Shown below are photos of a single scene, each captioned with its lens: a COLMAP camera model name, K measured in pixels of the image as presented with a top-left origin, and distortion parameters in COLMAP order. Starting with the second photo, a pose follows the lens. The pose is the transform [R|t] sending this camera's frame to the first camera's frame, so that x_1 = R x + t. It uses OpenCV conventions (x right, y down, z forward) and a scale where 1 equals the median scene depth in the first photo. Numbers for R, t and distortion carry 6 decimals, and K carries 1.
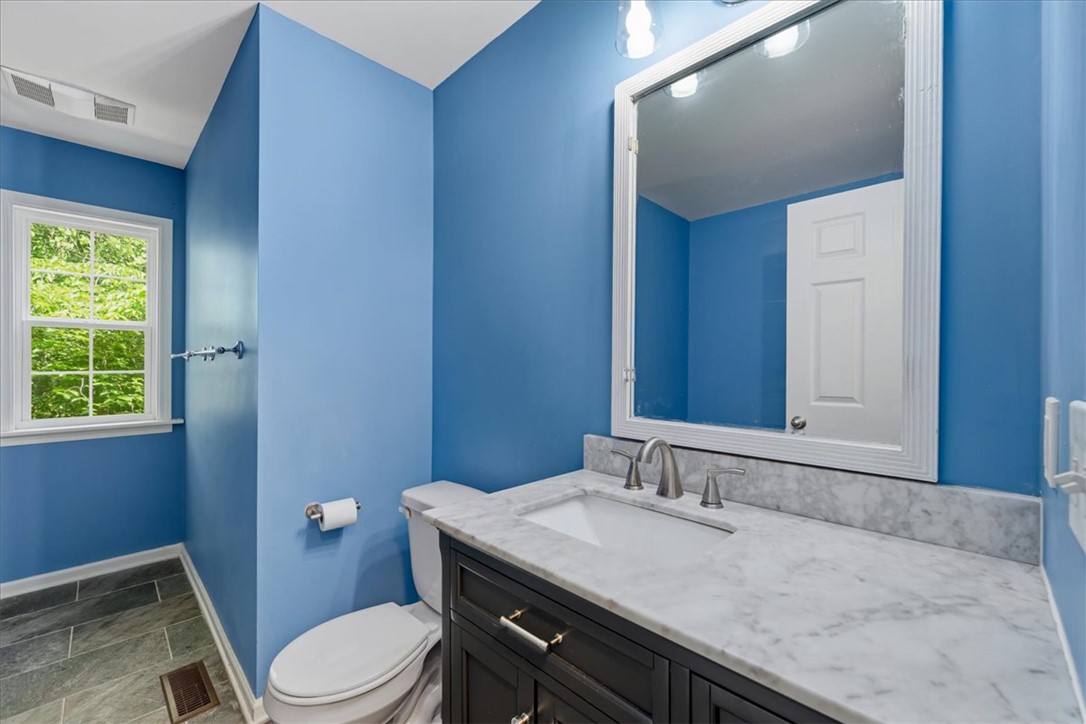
lens RADIAL K [[438.4, 0, 550.5], [0, 438.4, 354.4], [0, 0, 1]] dist [0.001131, -0.000340]
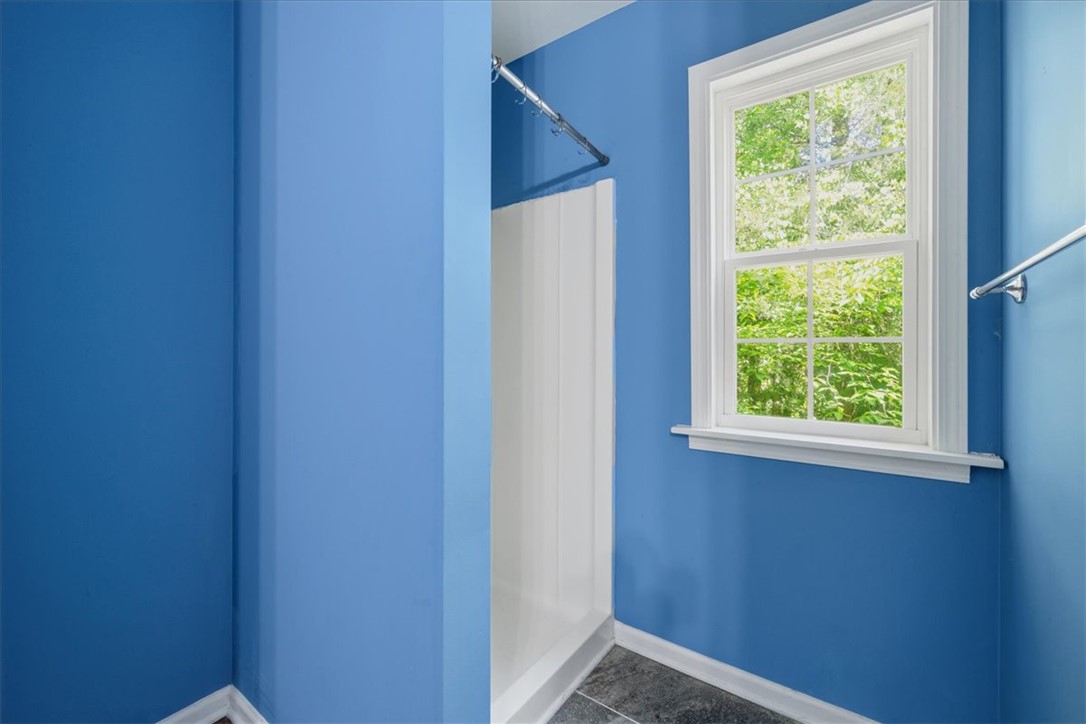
lens RADIAL K [[438.4, 0, 549.5], [0, 438.4, 351.5], [0, 0, 1]] dist [0.001131, -0.000340]
pose [[0.155744, -0.012361, -0.987720, -0.308387], [0.004718, 0.999920, -0.011770, 0.034028], [0.987786, -0.002827, 0.155790, 0.327805]]
